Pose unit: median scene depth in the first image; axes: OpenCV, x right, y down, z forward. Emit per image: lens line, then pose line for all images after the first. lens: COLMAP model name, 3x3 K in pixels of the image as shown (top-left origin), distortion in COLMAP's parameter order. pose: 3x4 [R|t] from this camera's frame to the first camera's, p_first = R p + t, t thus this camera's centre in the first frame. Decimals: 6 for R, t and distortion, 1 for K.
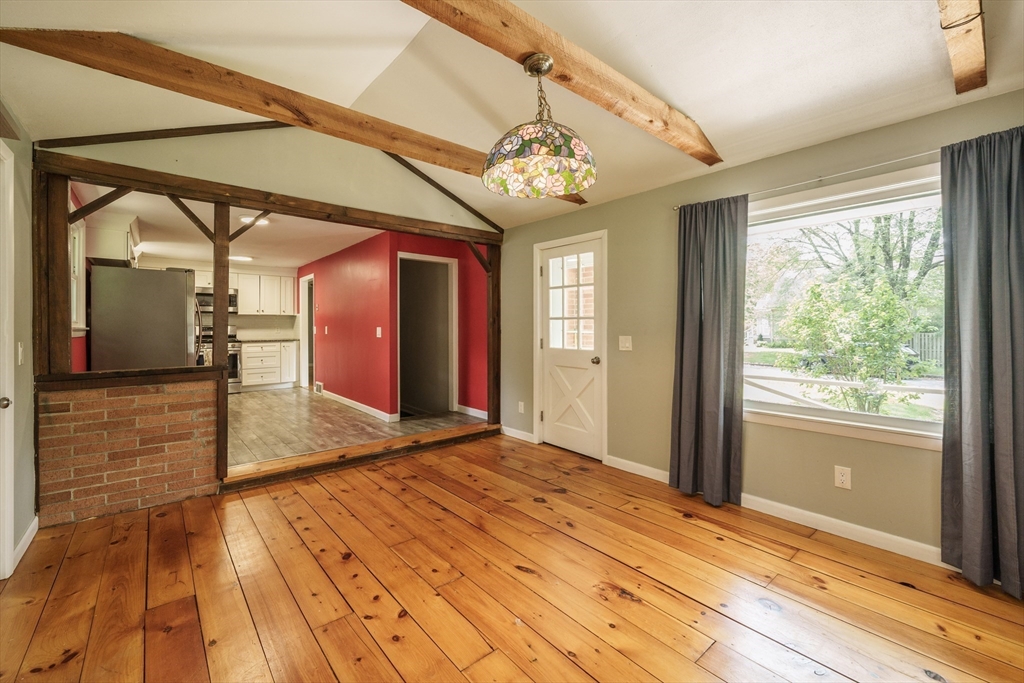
lens RADIAL K [[421.9, 0, 509.4], [0, 421.9, 326.9], [0, 0, 1]] dist [0.000534, -0.000150]
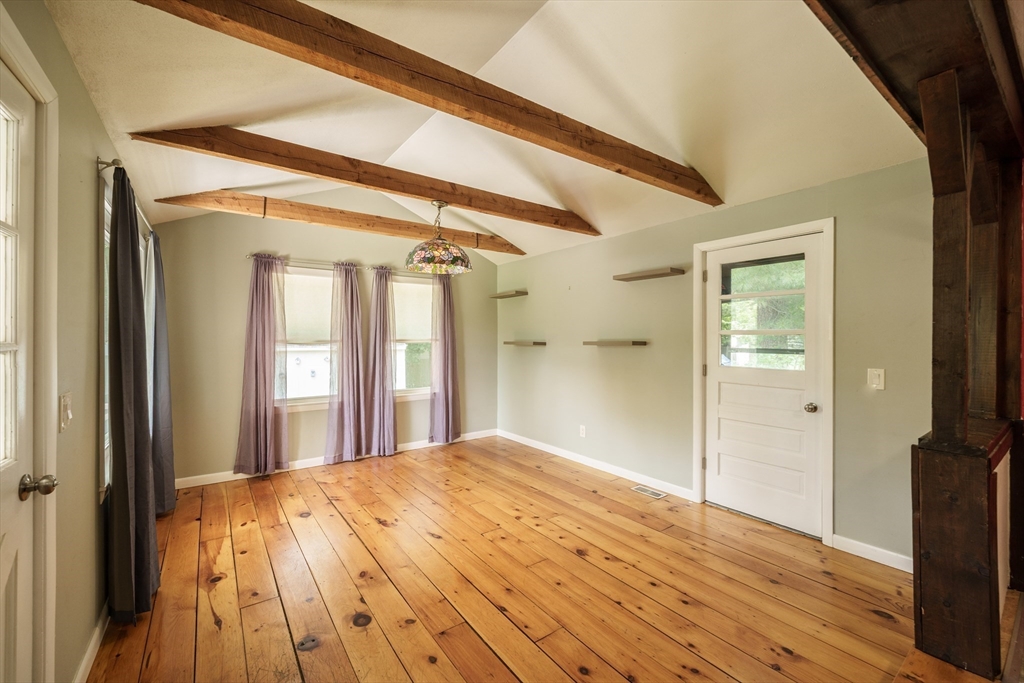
lens RADIAL K [[418.5, 0, 512.1], [0, 418.5, 335.8], [0, 0, 1]] dist [-0.000913, -0.000607]
pose [[-0.997554, 0.002311, 0.069860, -0.203741], [0.001790, 0.999970, -0.007507, -0.032468], [-0.069875, -0.007364, -0.997529, 1.581916]]
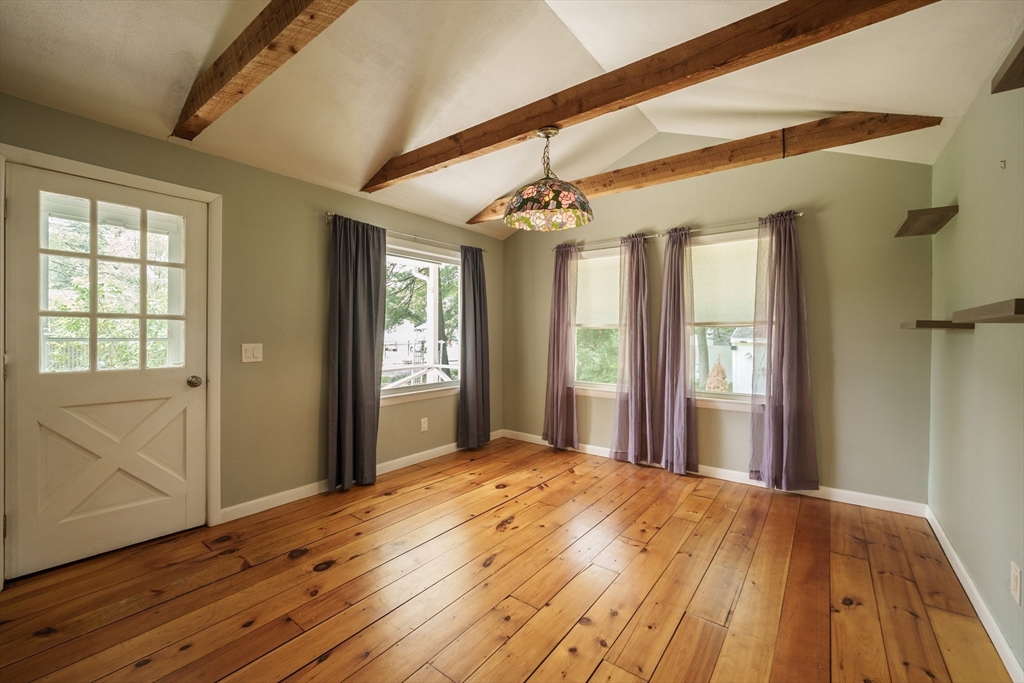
lens RADIAL K [[418.5, 0, 512.1], [0, 418.5, 335.8], [0, 0, 1]] dist [-0.000913, -0.000607]
pose [[-0.215136, -0.005578, 0.976568, -0.683517], [-0.004386, 0.999979, 0.004745, 0.002146], [-0.976574, -0.003262, -0.215156, 0.803207]]
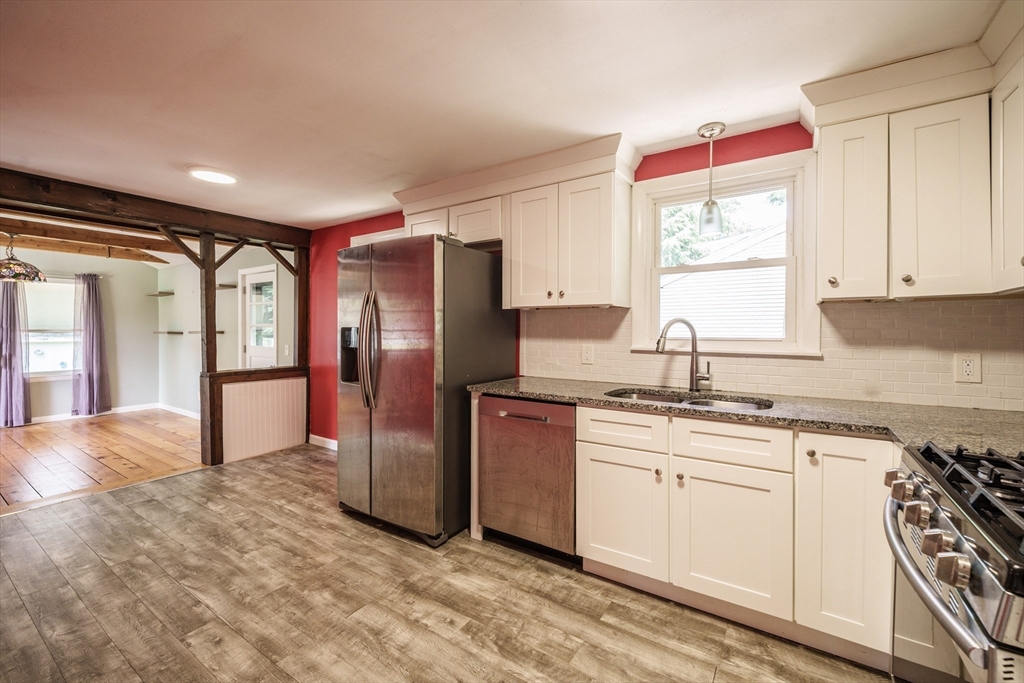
lens RADIAL K [[424.2, 0, 511.9], [0, 424.2, 328.3], [0, 0, 1]] dist [-0.002426, -0.000579]
pose [[-0.961108, 0.000725, -0.276172, -1.209552], [0.001453, 0.999996, -0.002430, -0.030921], [0.276169, -0.002737, -0.961105, 2.458303]]
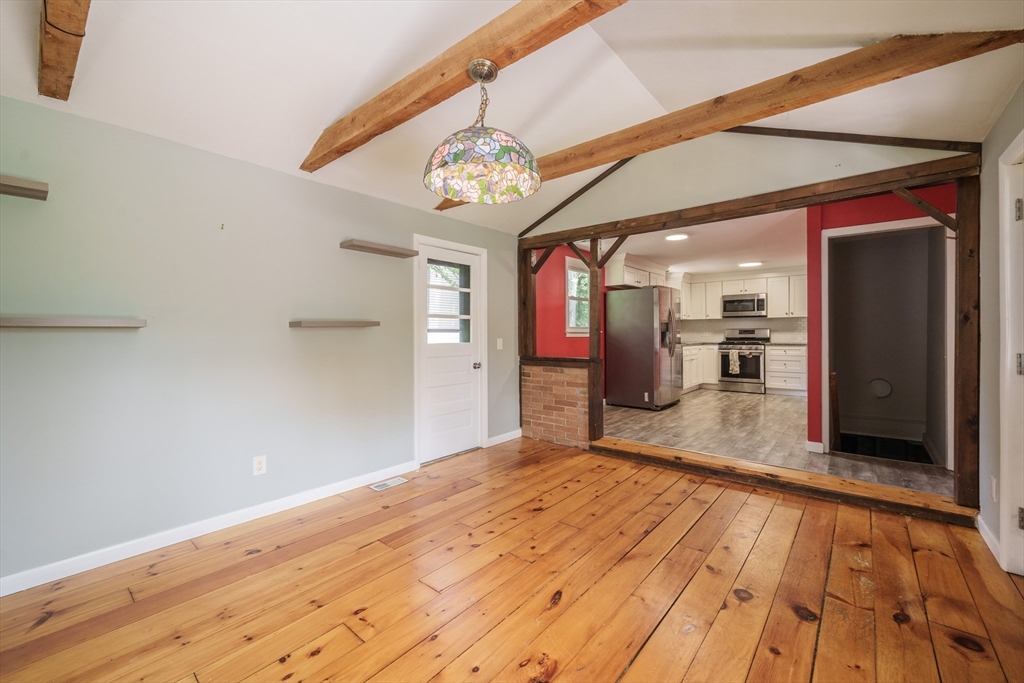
lens RADIAL K [[418.5, 0, 512.1], [0, 418.5, 335.8], [0, 0, 1]] dist [-0.000913, -0.000607]
pose [[0.172113, 0.010237, -0.985024, 0.619575], [0.004706, 0.999926, 0.011214, 0.000261], [0.985066, -0.006565, 0.172052, 0.517259]]
